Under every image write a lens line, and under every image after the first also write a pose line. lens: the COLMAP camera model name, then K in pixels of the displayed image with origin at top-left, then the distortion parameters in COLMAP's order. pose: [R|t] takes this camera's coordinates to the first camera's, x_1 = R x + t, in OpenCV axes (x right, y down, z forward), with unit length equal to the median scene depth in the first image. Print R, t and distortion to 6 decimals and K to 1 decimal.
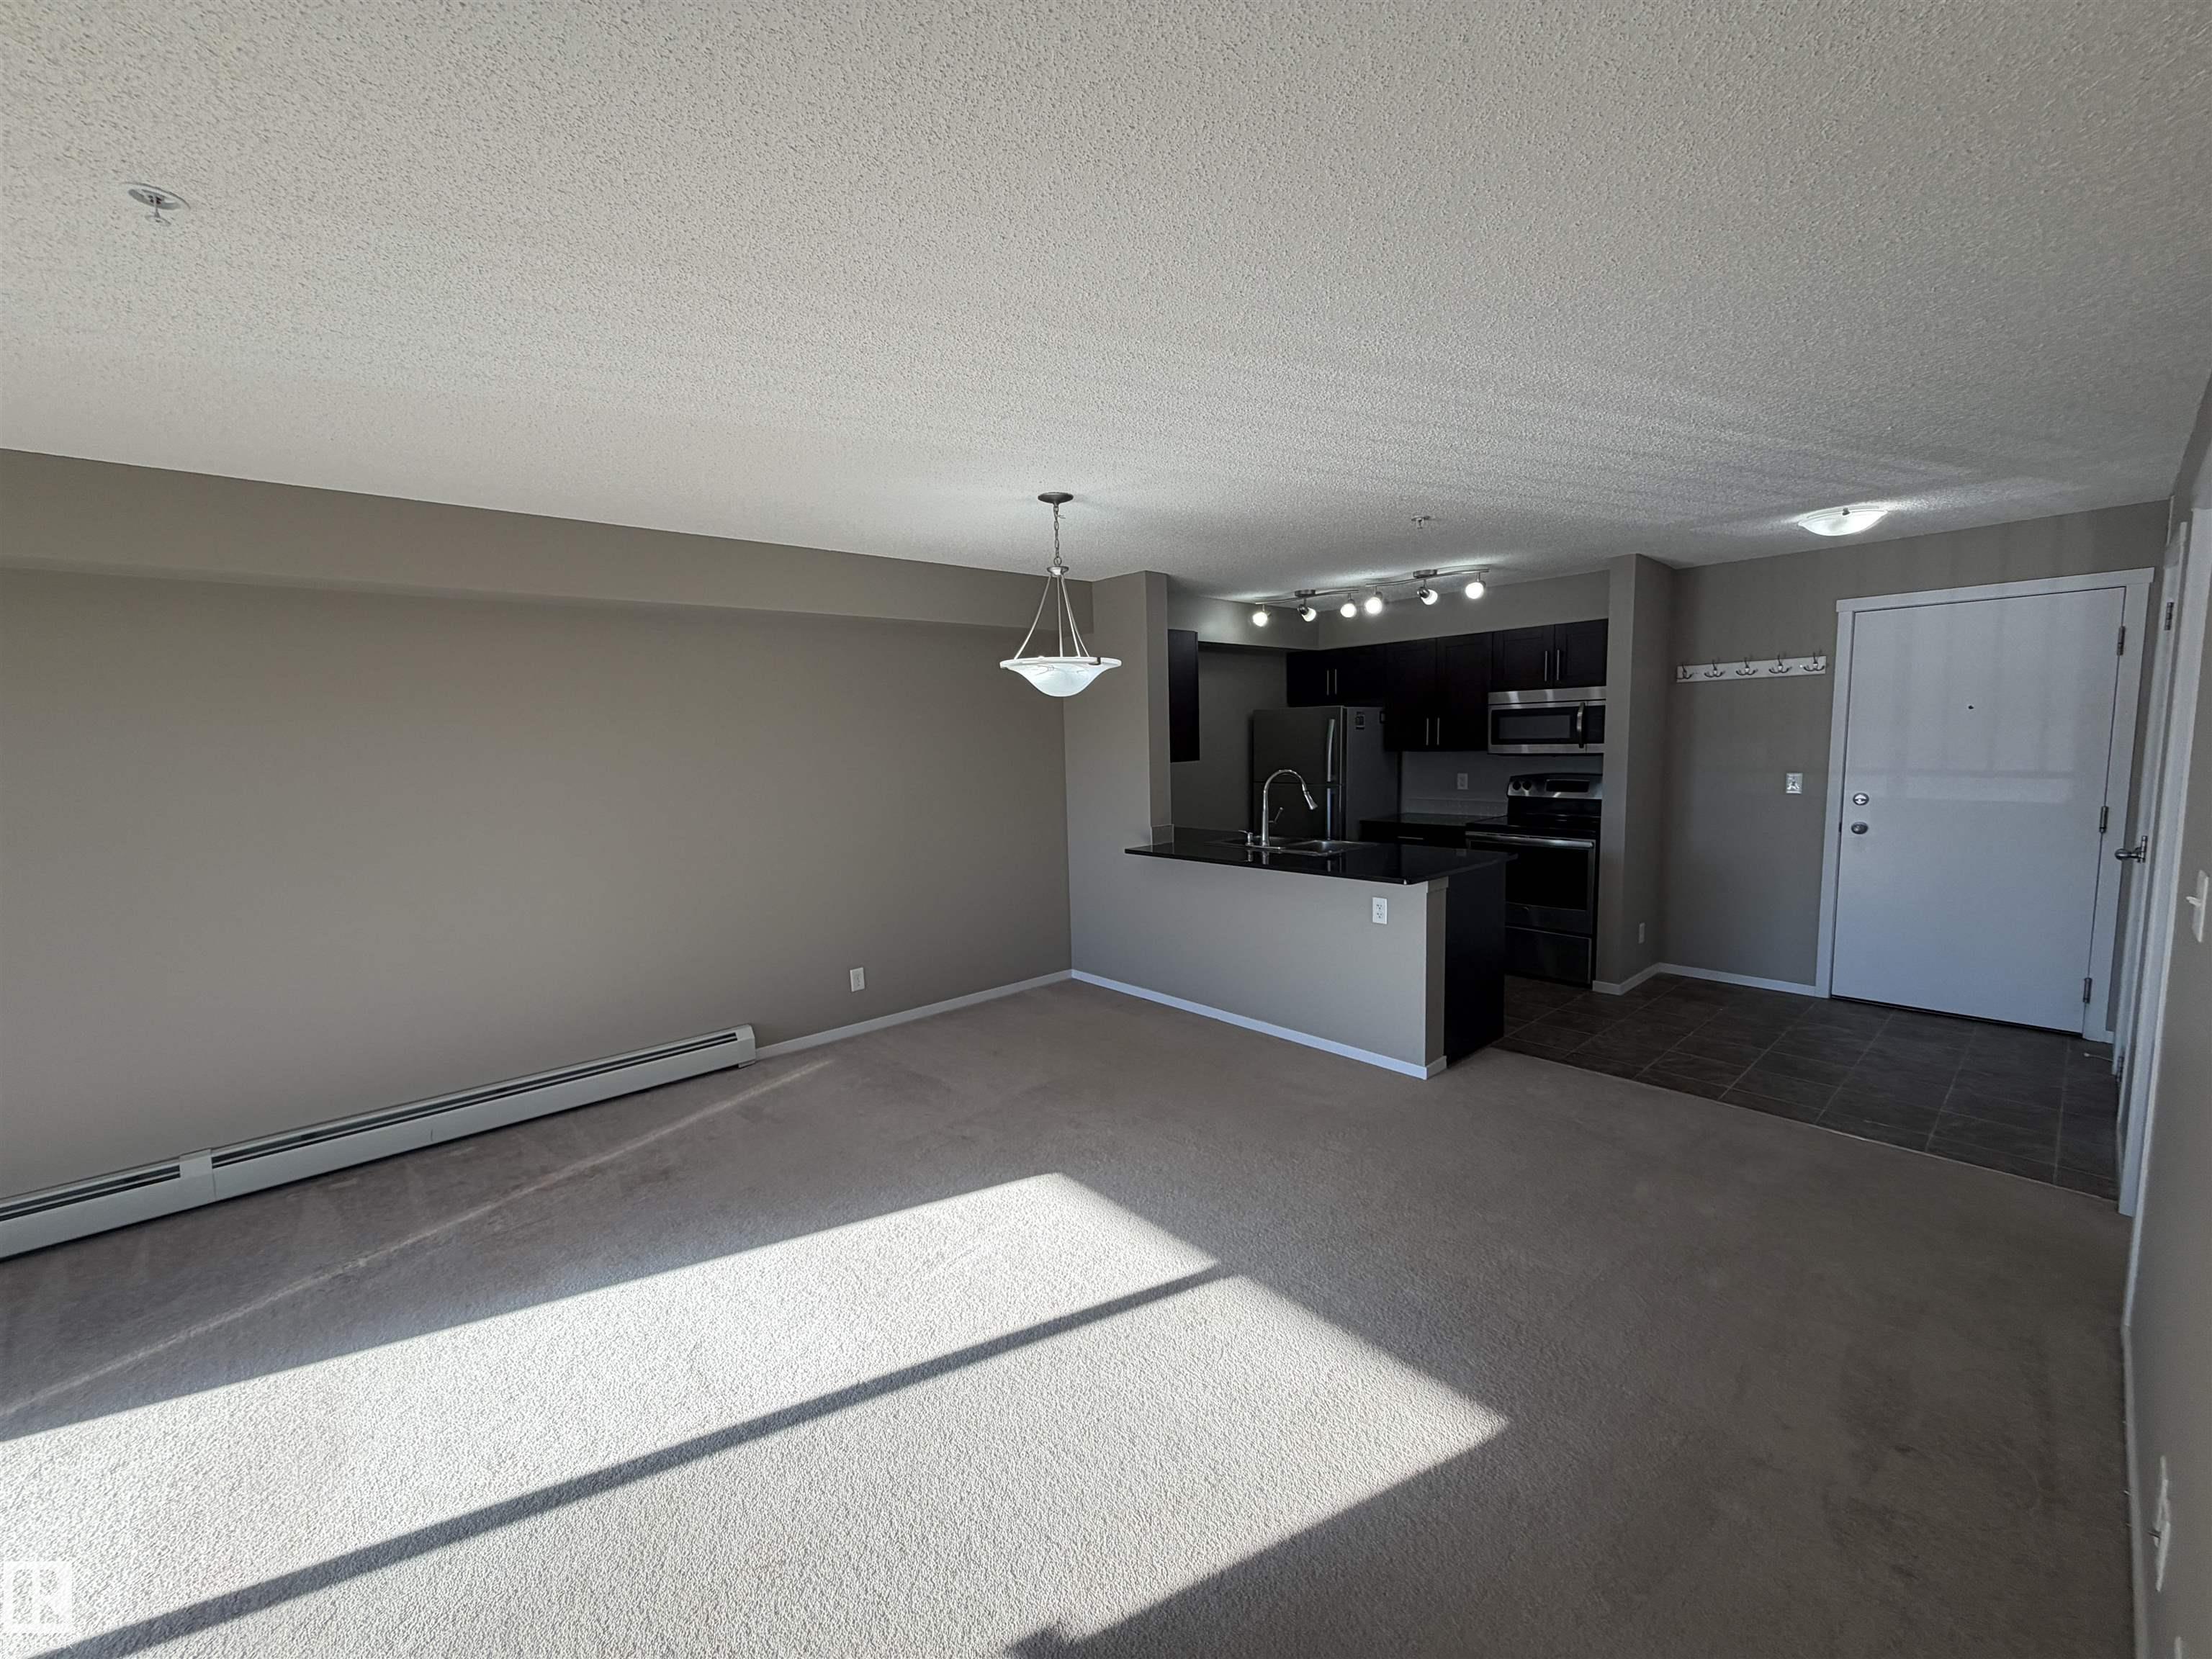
lens RADIAL K [[878.2, 0, 1097.9], [0, 878.2, 834.8], [0, 0, 1]] dist [-0.000713, 0.000745]
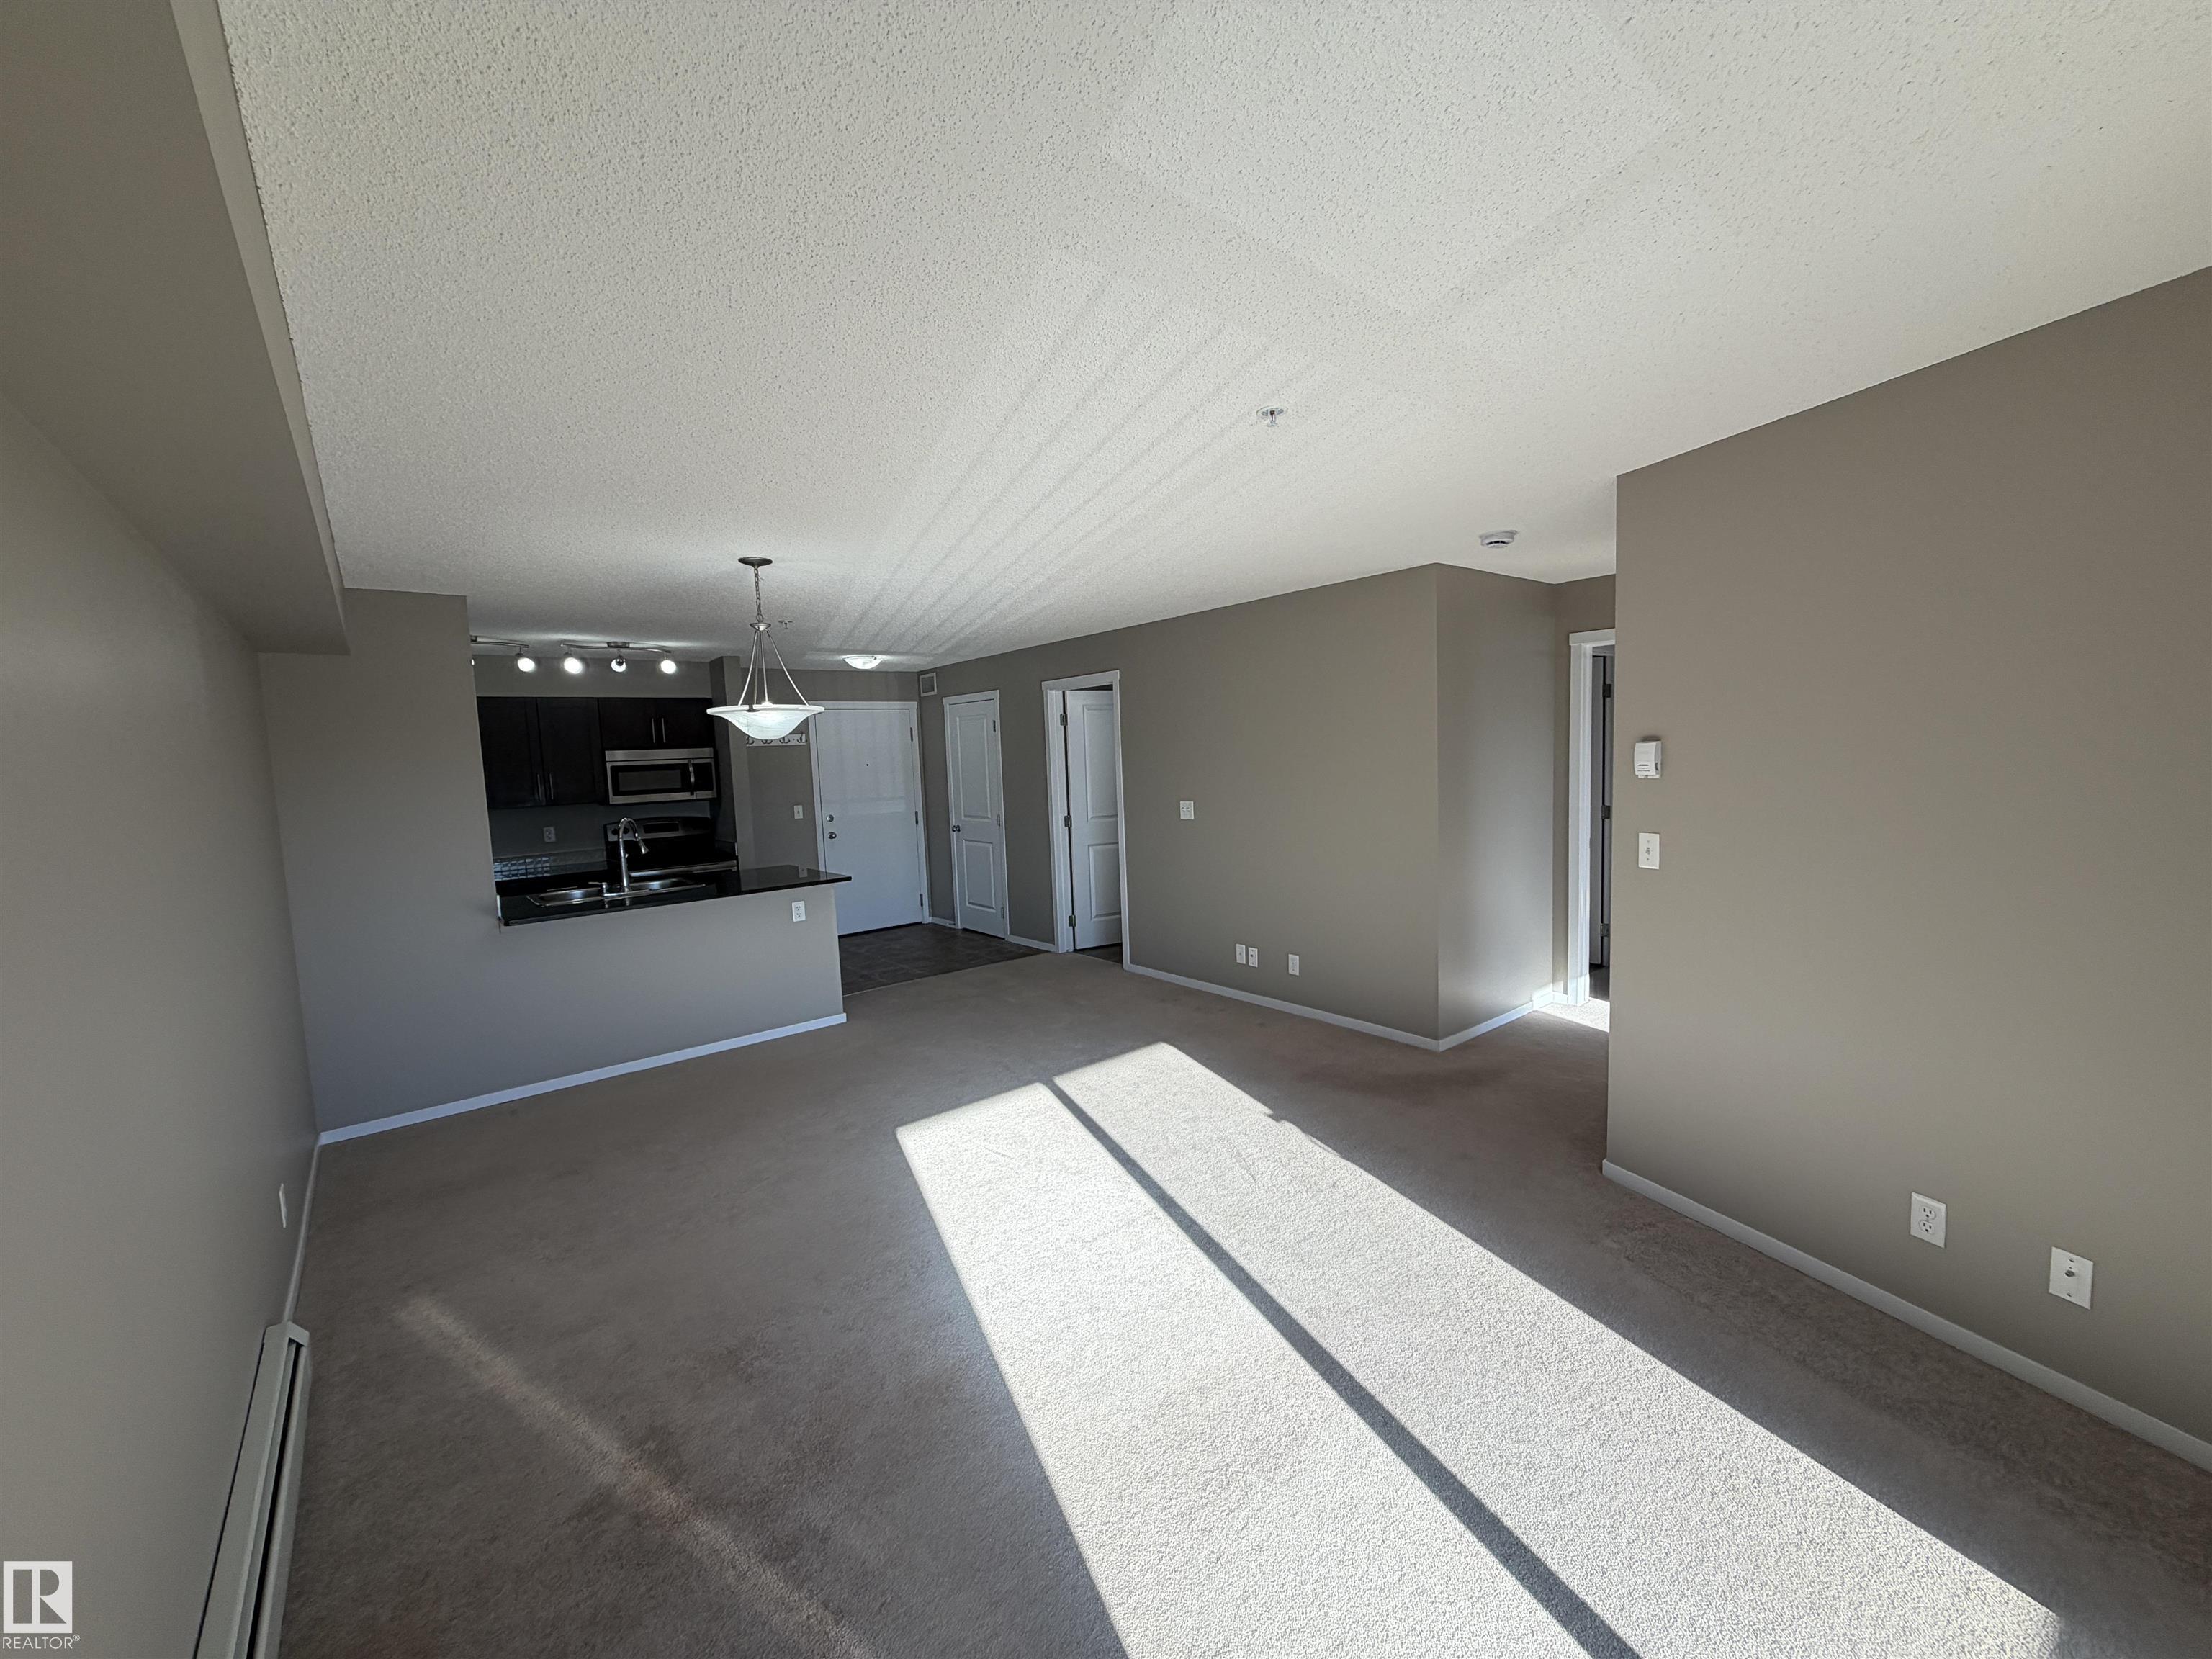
lens RADIAL K [[878.2, 0, 1093.5], [0, 878.2, 824.4], [0, 0, 1]] dist [-0.000713, 0.000745]
pose [[0.054565, -0.054867, 0.997002, -1.044625], [0.152249, 0.987271, 0.045999, -0.038441], [-0.986835, 0.149283, 0.062224, 0.506783]]
